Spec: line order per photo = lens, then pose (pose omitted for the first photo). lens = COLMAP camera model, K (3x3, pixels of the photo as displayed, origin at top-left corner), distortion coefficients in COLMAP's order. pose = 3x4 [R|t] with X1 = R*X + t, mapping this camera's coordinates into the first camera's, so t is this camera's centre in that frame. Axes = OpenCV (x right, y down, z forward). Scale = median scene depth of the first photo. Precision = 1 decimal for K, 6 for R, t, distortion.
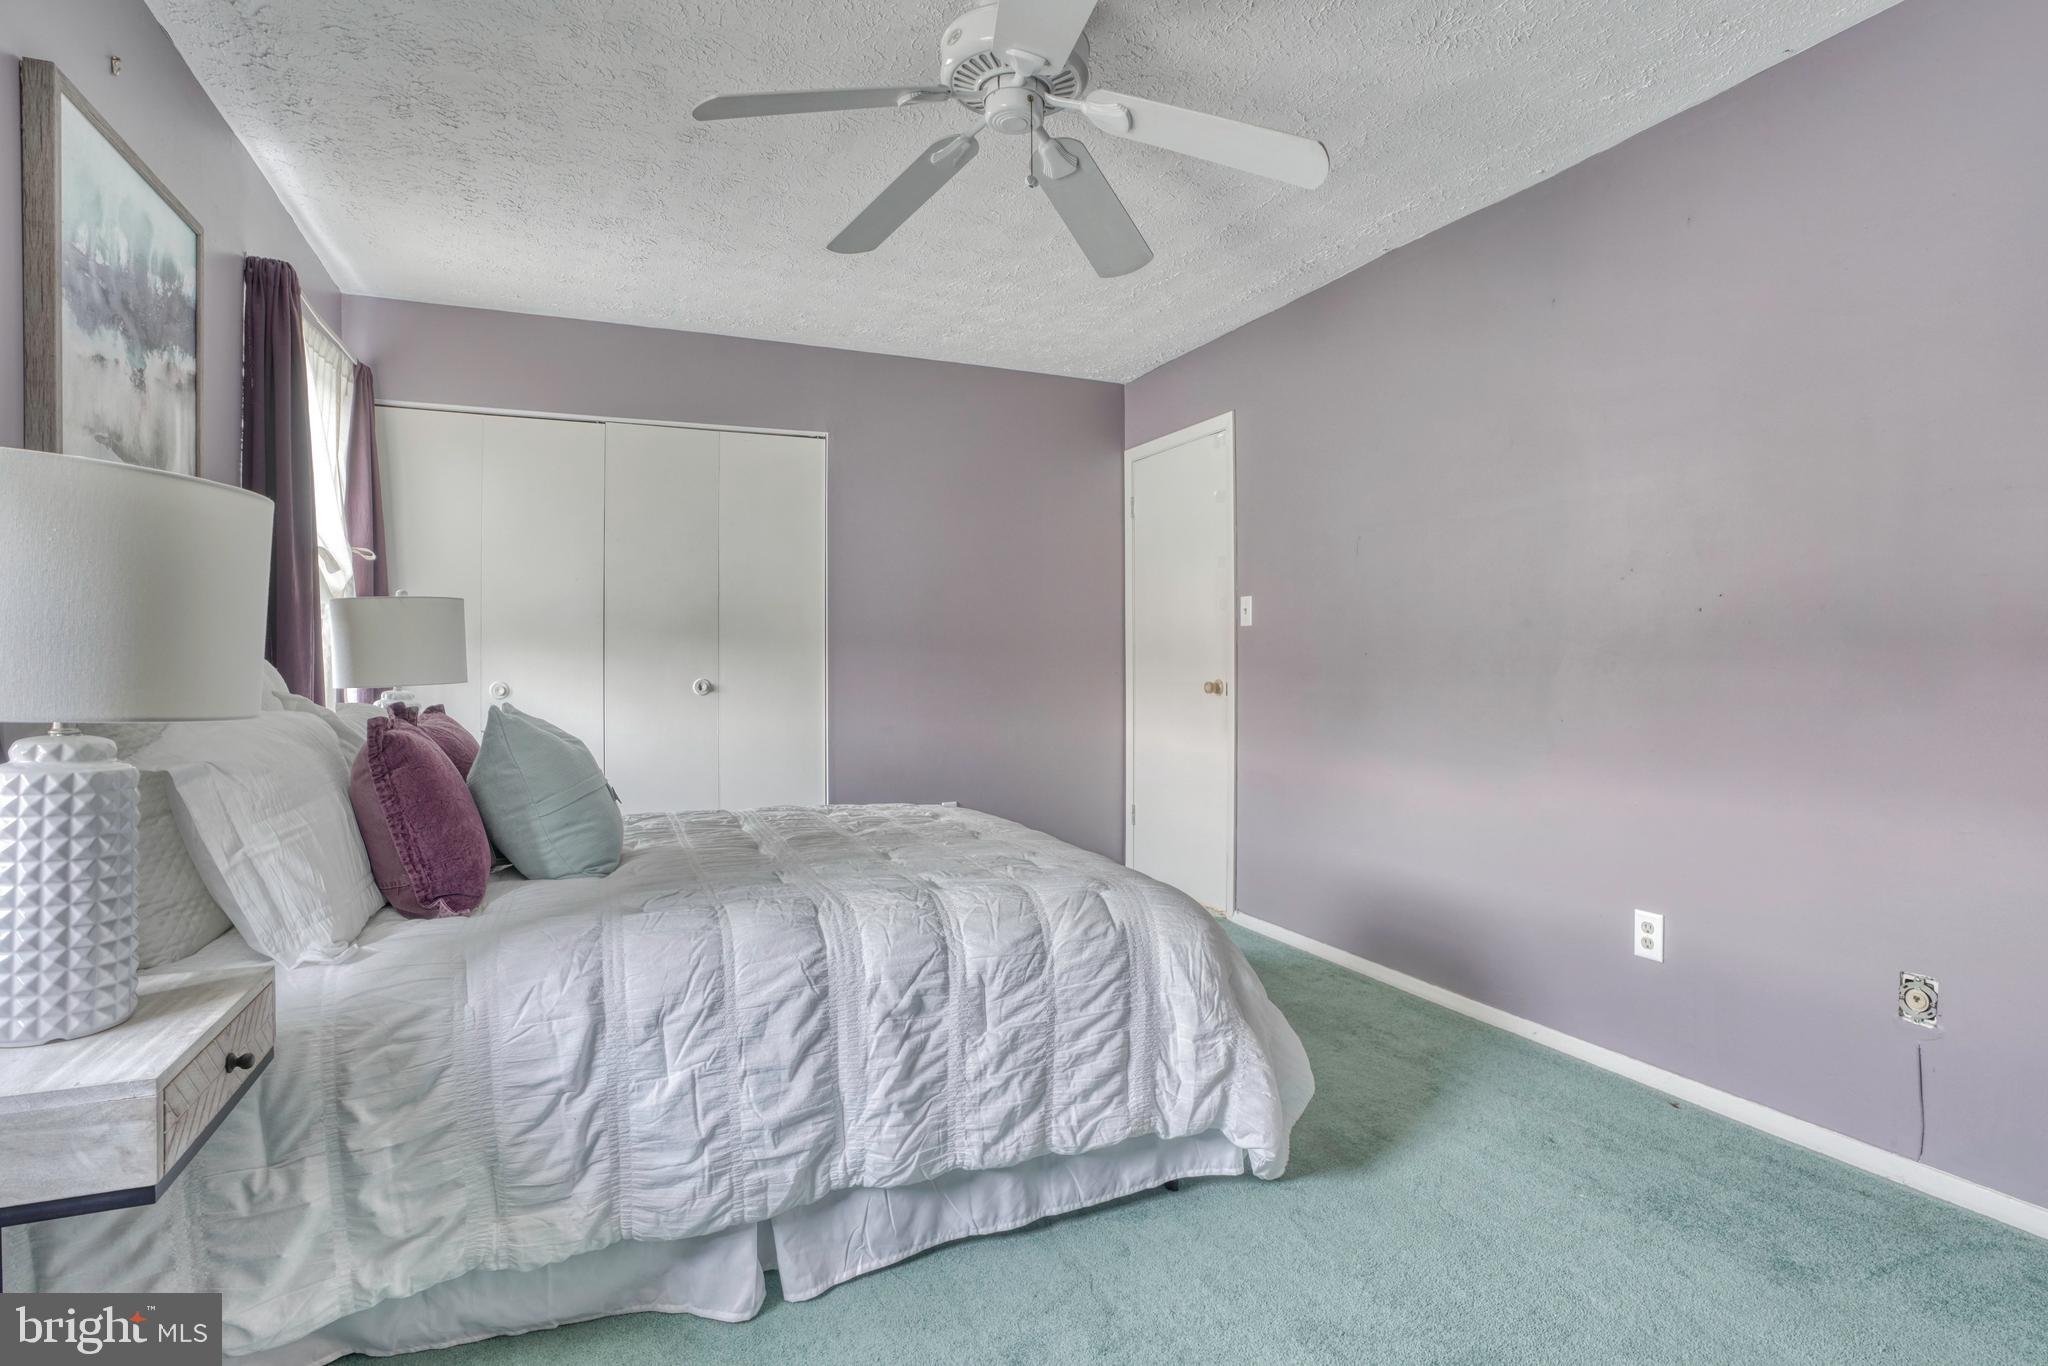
lens RADIAL K [[981.5, 0, 1010.4], [0, 981.5, 695.3], [0, 0, 1]] dist [-0.074511, 0.031767]
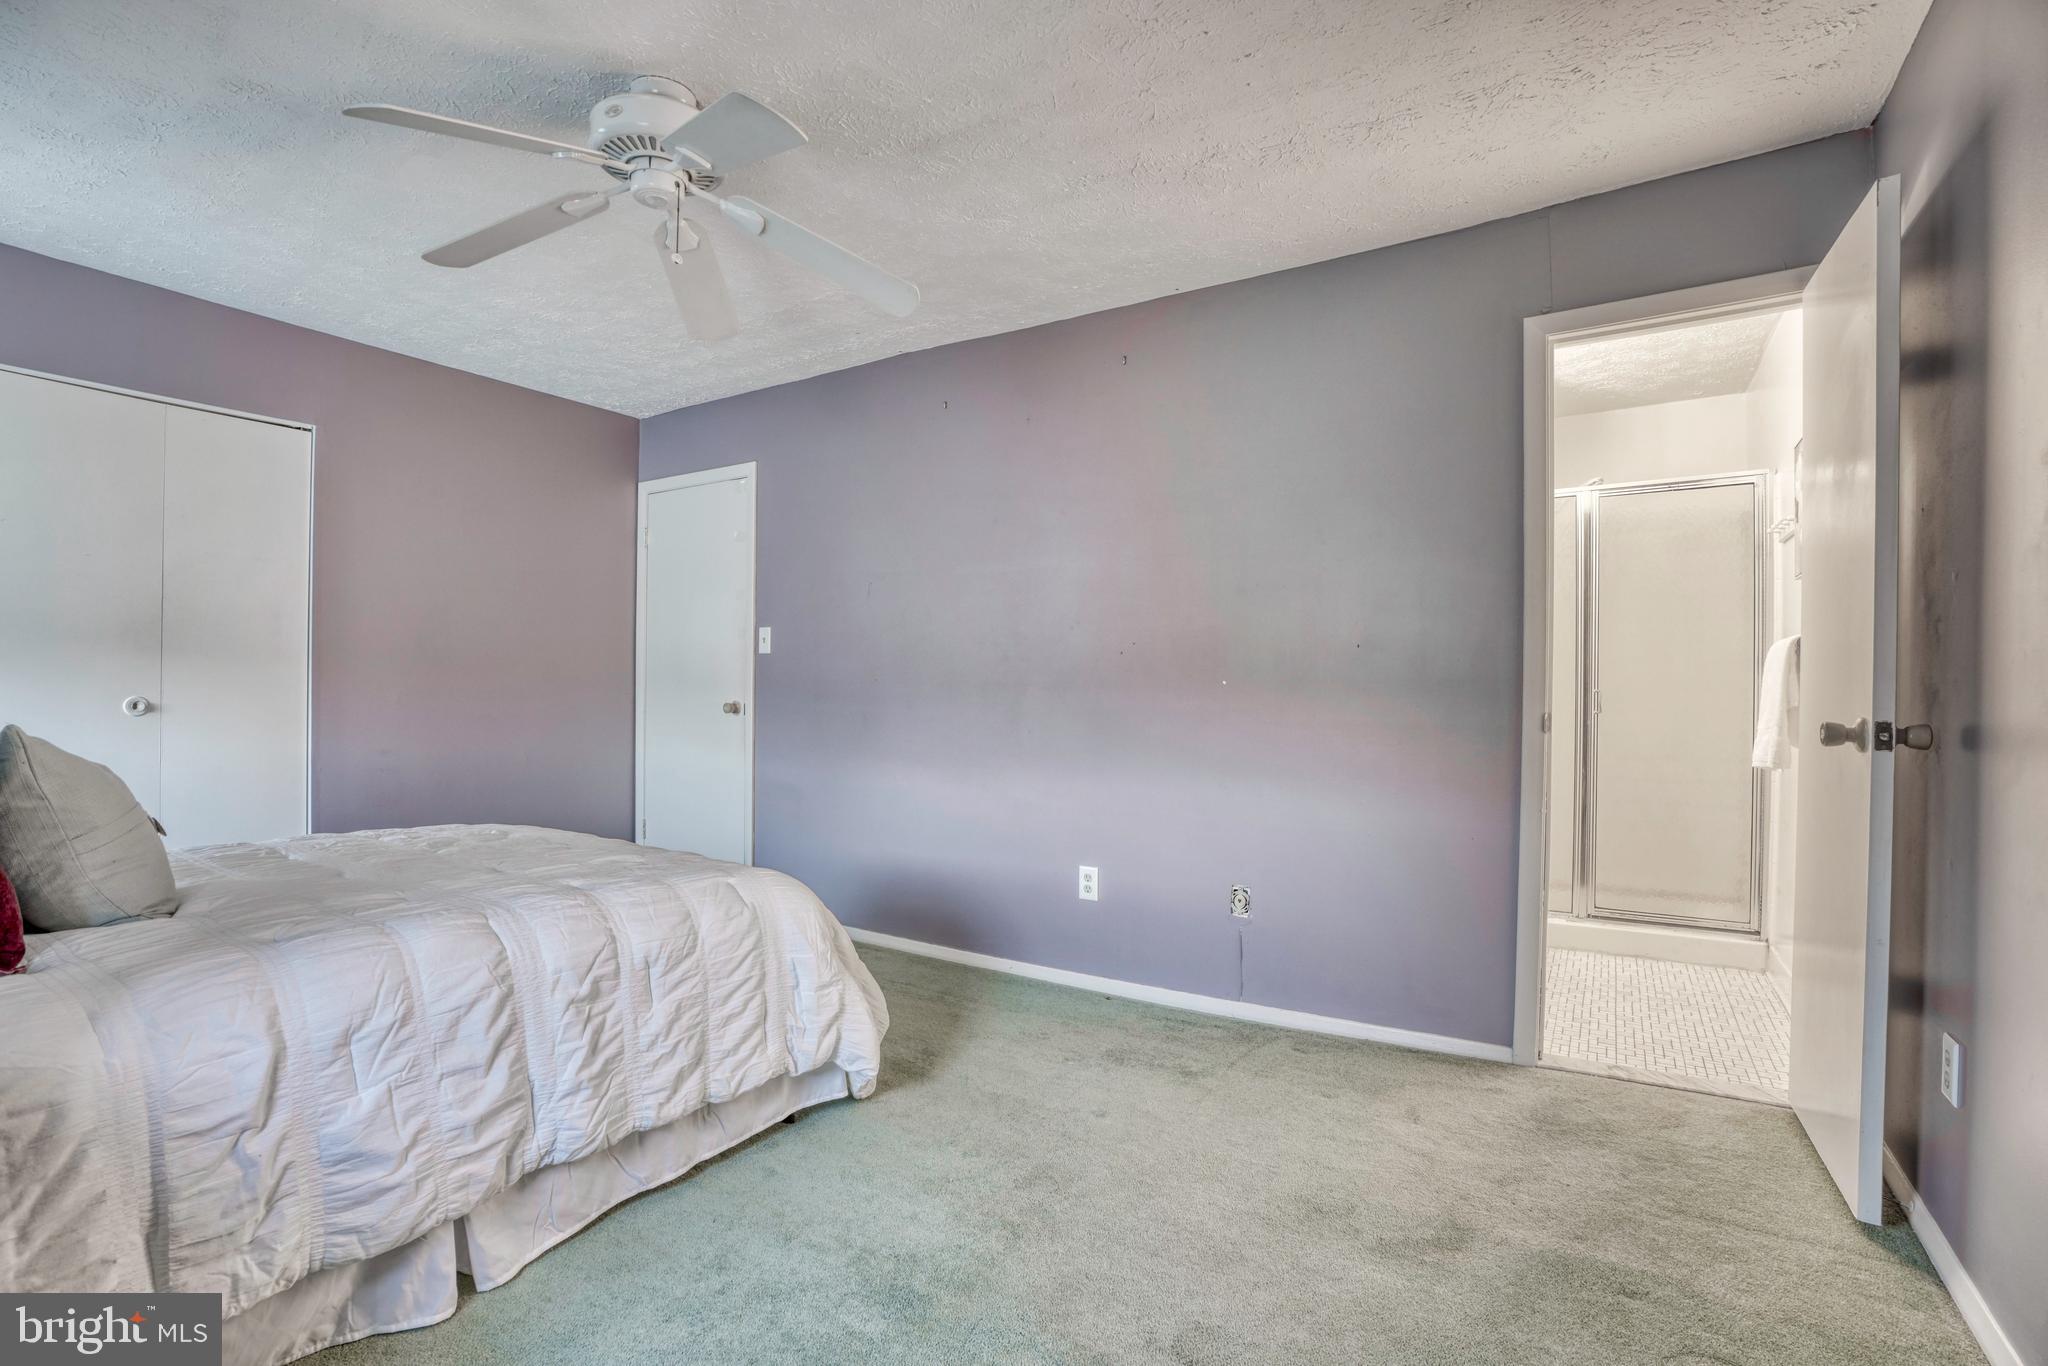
lens RADIAL K [[954.9, 0, 1000.2], [0, 954.9, 712.3], [0, 0, 1]] dist [-0.070190, 0.027563]
pose [[0.834867, -0.000633, 0.550452, -0.294637], [0.003659, 0.999984, -0.004400, 0.006778], [-0.550440, 0.005687, 0.834855, -0.147346]]
